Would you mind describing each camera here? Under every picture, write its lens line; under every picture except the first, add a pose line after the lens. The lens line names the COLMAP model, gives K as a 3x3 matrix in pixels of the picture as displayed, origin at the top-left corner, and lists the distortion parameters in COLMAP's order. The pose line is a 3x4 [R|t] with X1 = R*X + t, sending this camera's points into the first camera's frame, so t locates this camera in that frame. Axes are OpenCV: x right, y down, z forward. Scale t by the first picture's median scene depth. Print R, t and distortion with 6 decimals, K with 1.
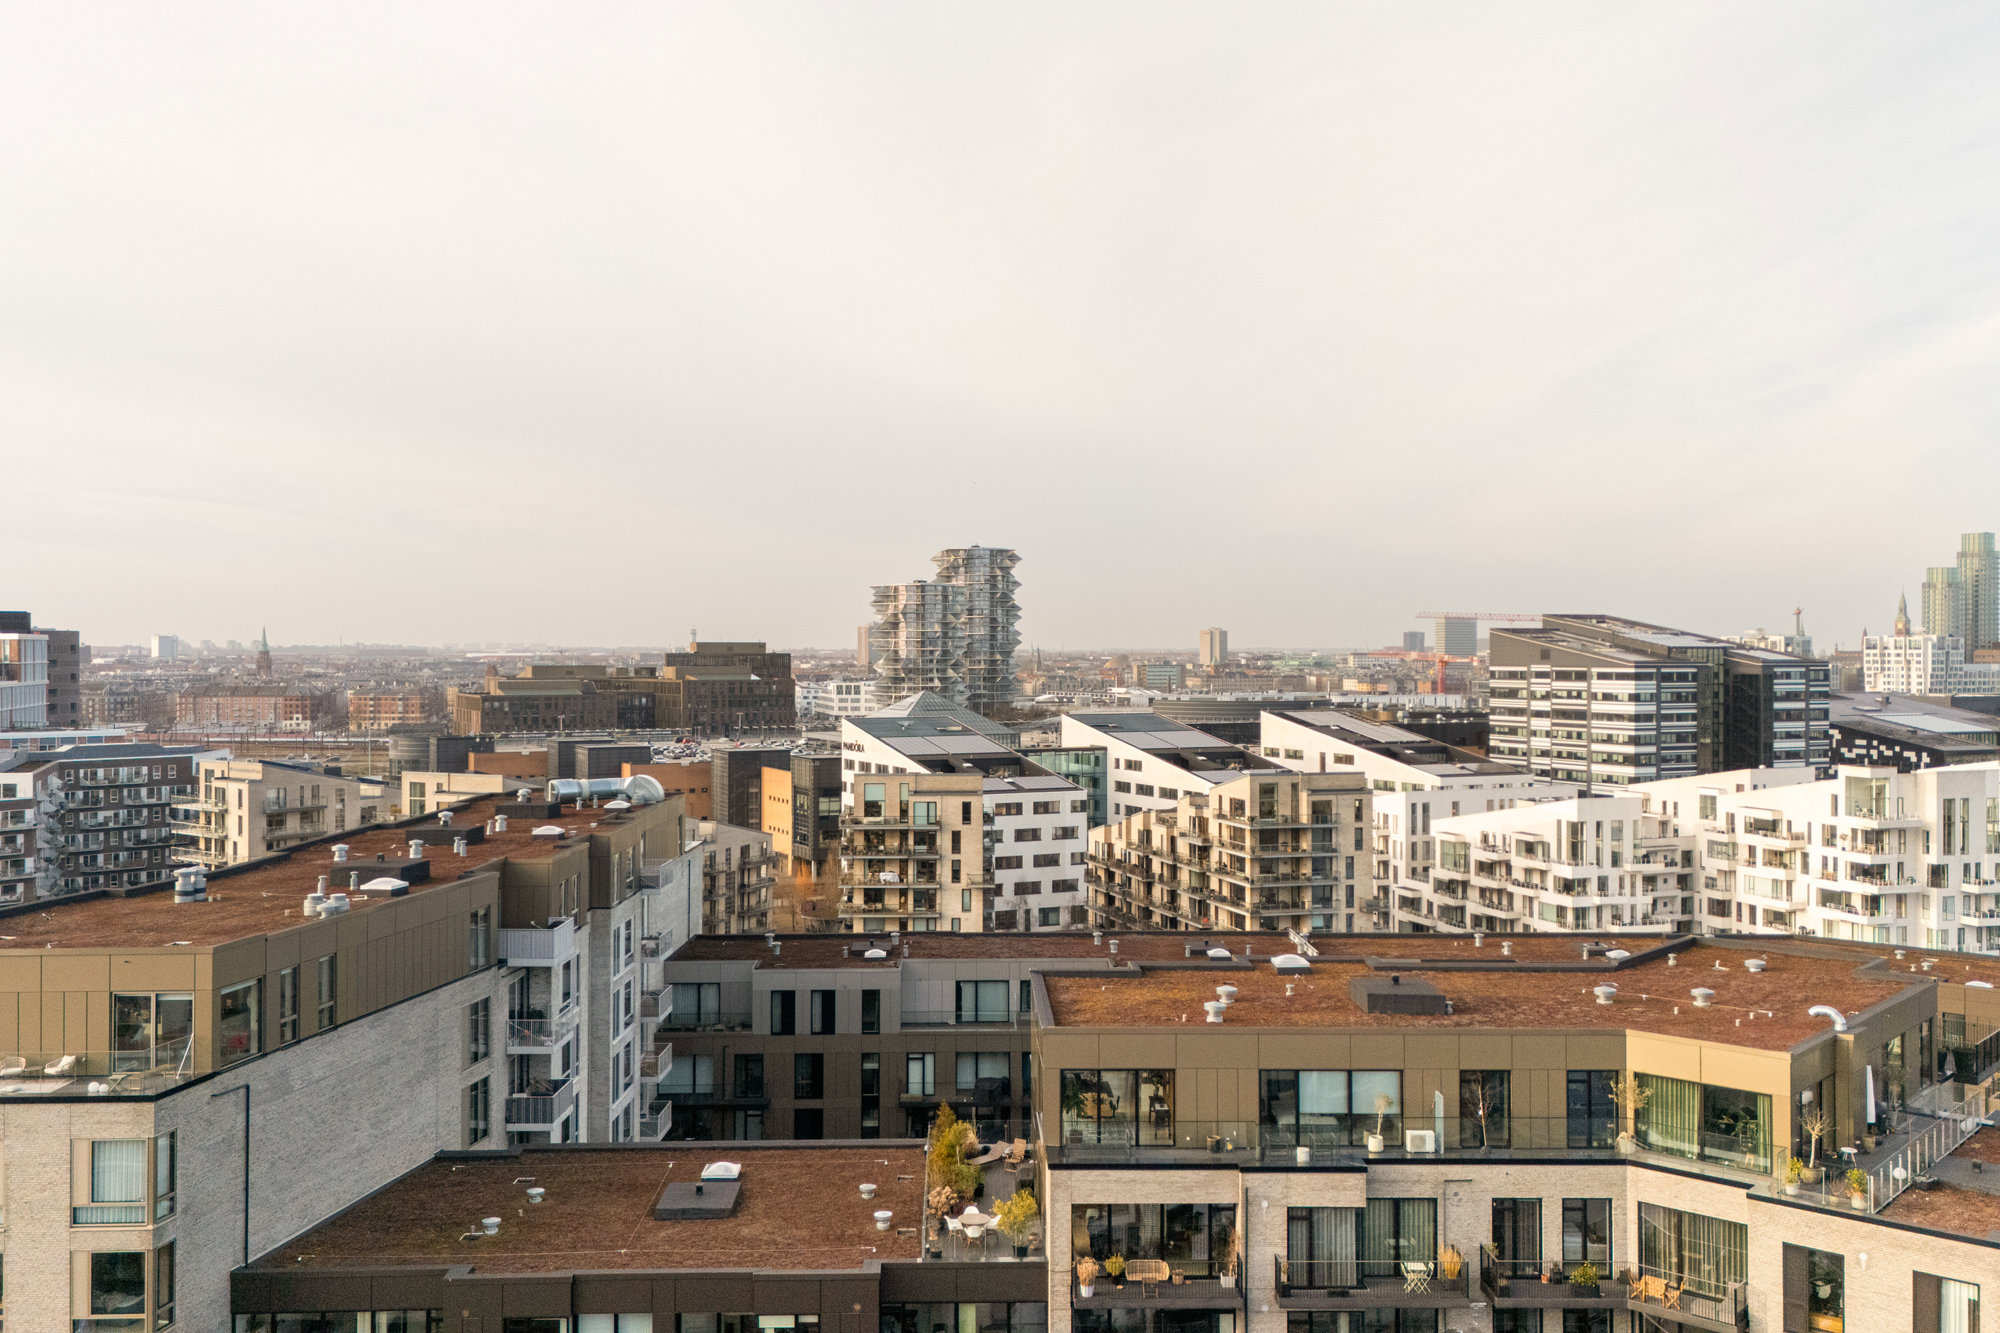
lens RADIAL K [[1607.6, 0, 1000.0], [0, 1607.6, 666.5], [0, 0, 1]] dist [0.107414, -0.154702]
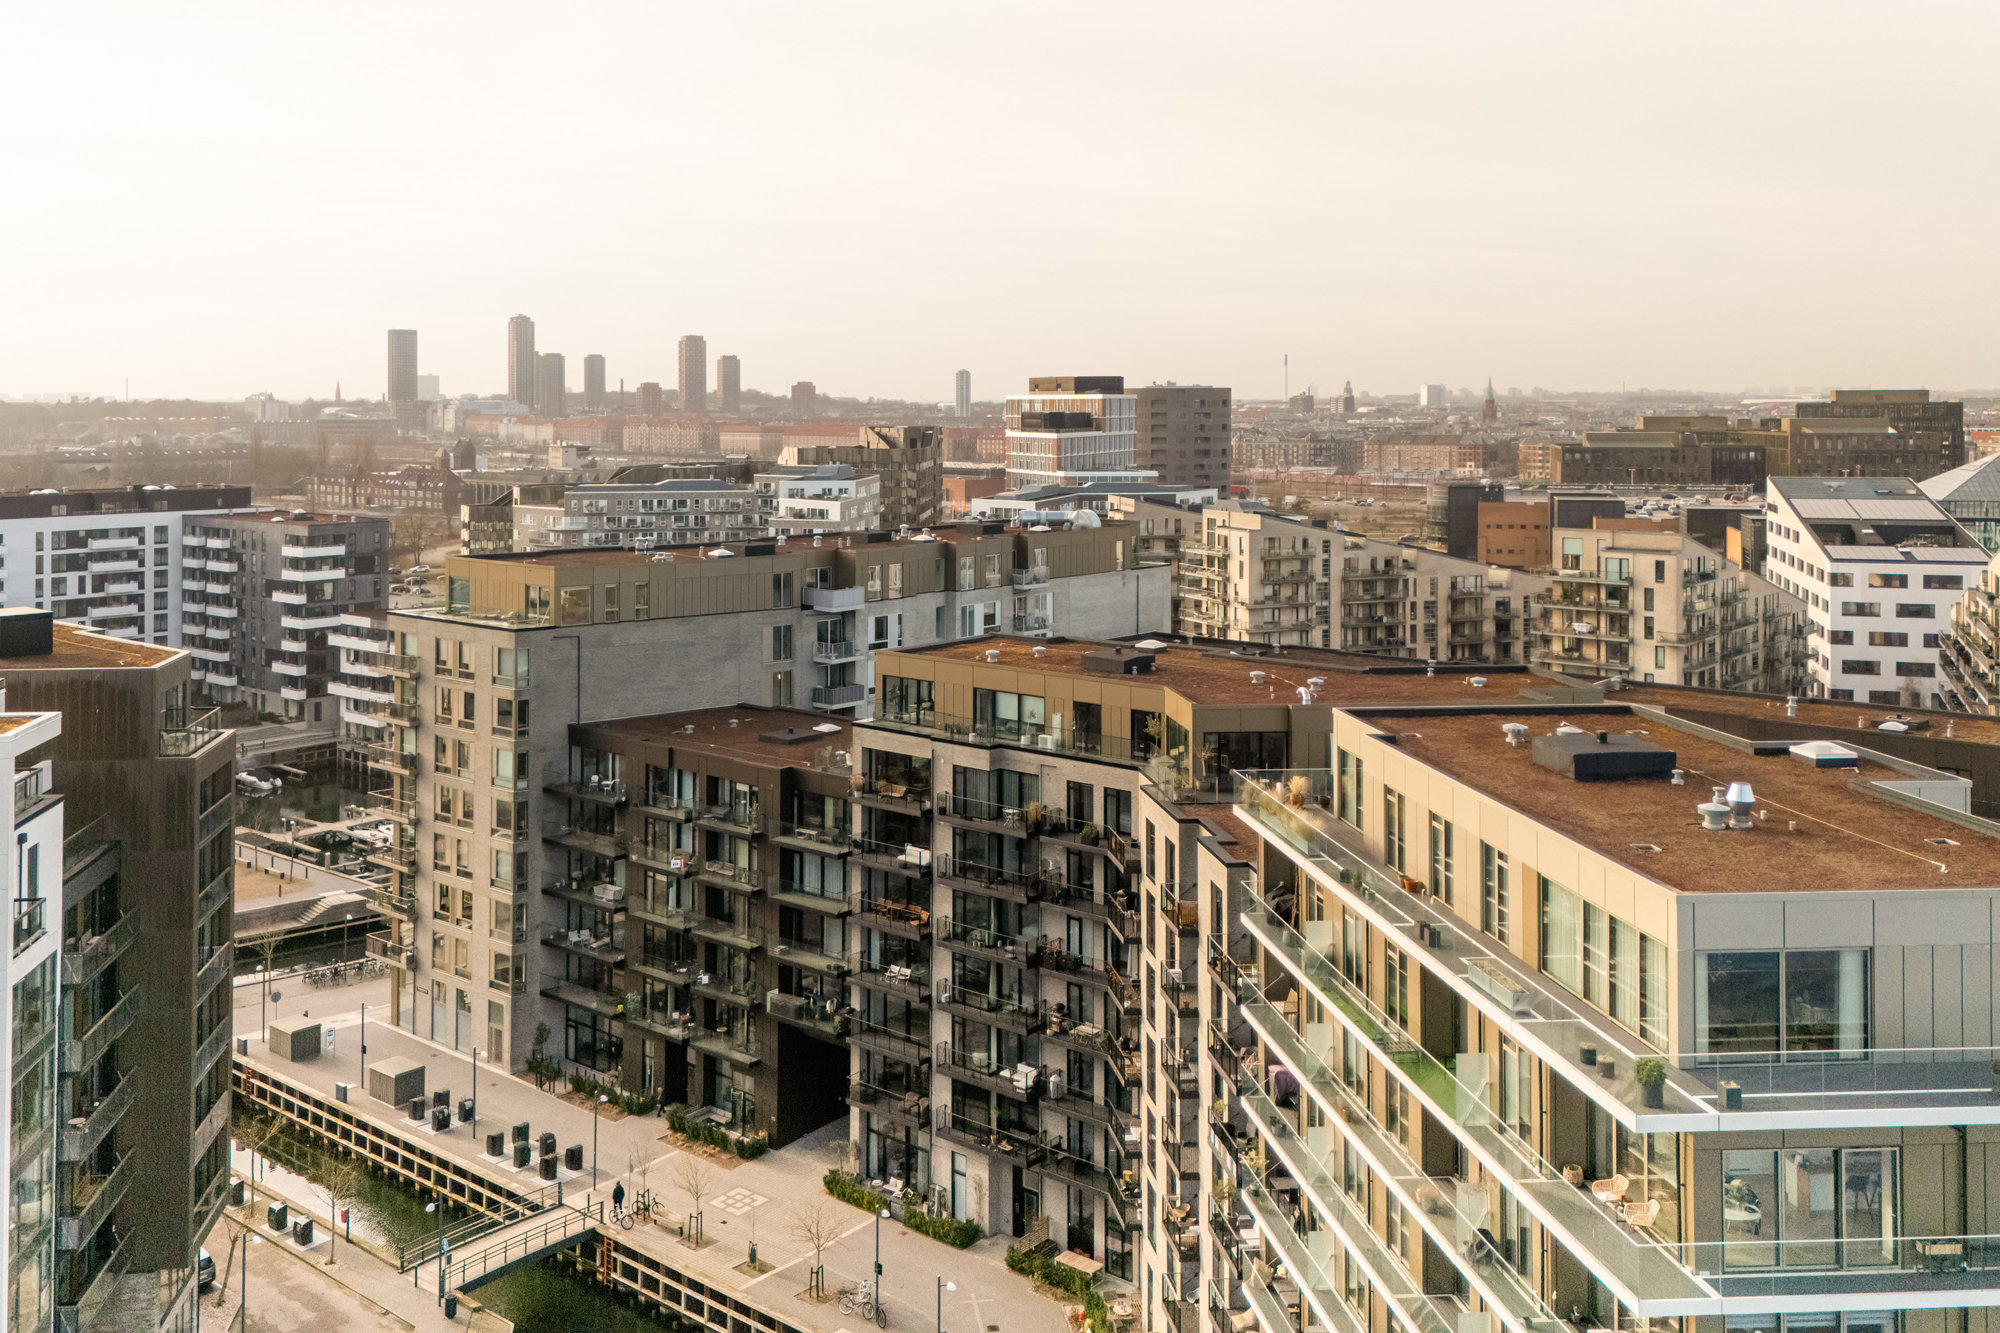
lens RADIAL K [[1607.6, 0, 1000.0], [0, 1607.6, 666.5], [0, 0, 1]] dist [0.107414, -0.154702]
pose [[0.770743, 0.101488, -0.629011, 0.309029], [-0.004737, 0.988118, 0.153625, -0.005627], [0.637128, -0.115426, 0.762066, -0.054980]]
